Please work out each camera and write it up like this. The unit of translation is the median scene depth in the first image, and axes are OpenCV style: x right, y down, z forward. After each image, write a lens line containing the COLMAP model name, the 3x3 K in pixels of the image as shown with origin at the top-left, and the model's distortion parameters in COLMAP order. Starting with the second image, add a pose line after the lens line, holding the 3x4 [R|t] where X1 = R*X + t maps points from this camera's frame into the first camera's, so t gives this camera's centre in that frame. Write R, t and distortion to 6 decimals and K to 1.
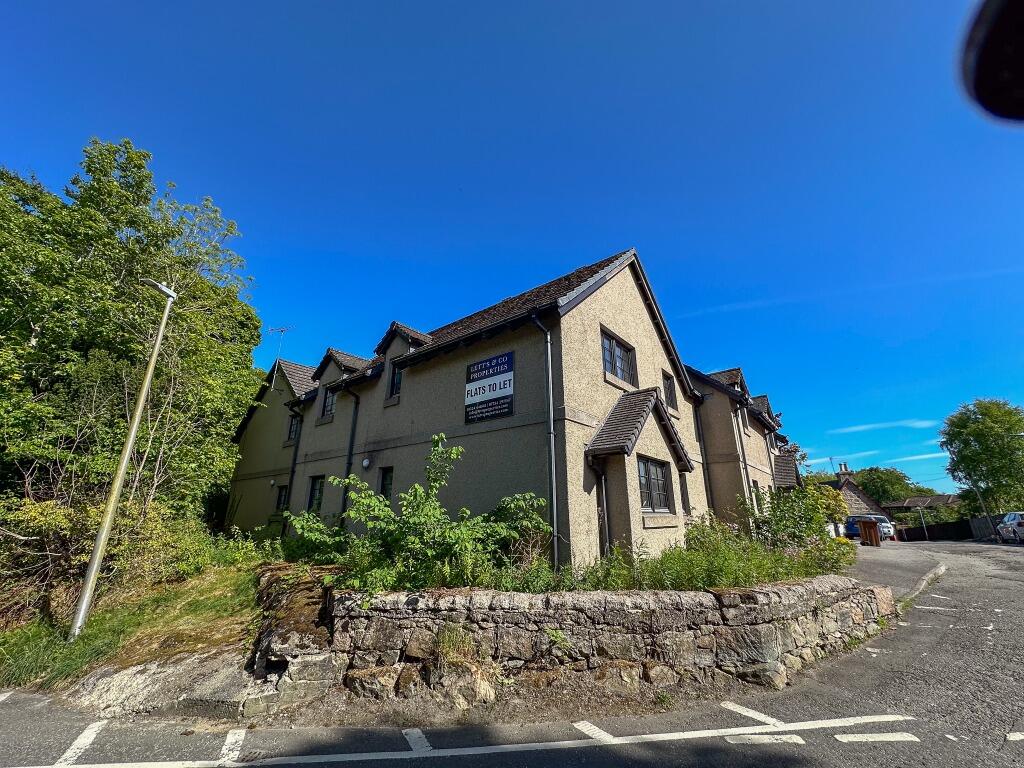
lens RADIAL K [[409.7, 0, 514.3], [0, 409.7, 383.3], [0, 0, 1]] dist [-0.000469, 0.000281]
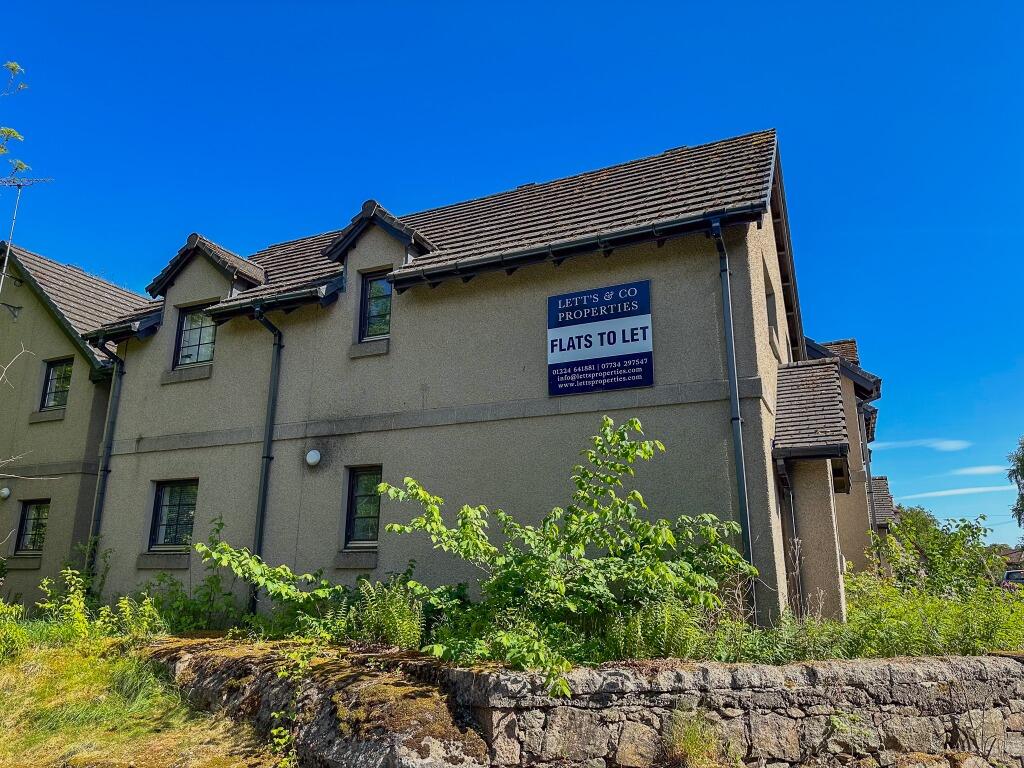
lens RADIAL K [[723.9, 0, 511.8], [0, 723.9, 383.7], [0, 0, 1]] dist [0.030570, -0.025914]
pose [[0.966191, 0.070470, 0.248011, -0.700495], [-0.084308, 0.995395, 0.045609, 0.062701], [-0.243655, -0.064976, 0.967683, 0.028756]]
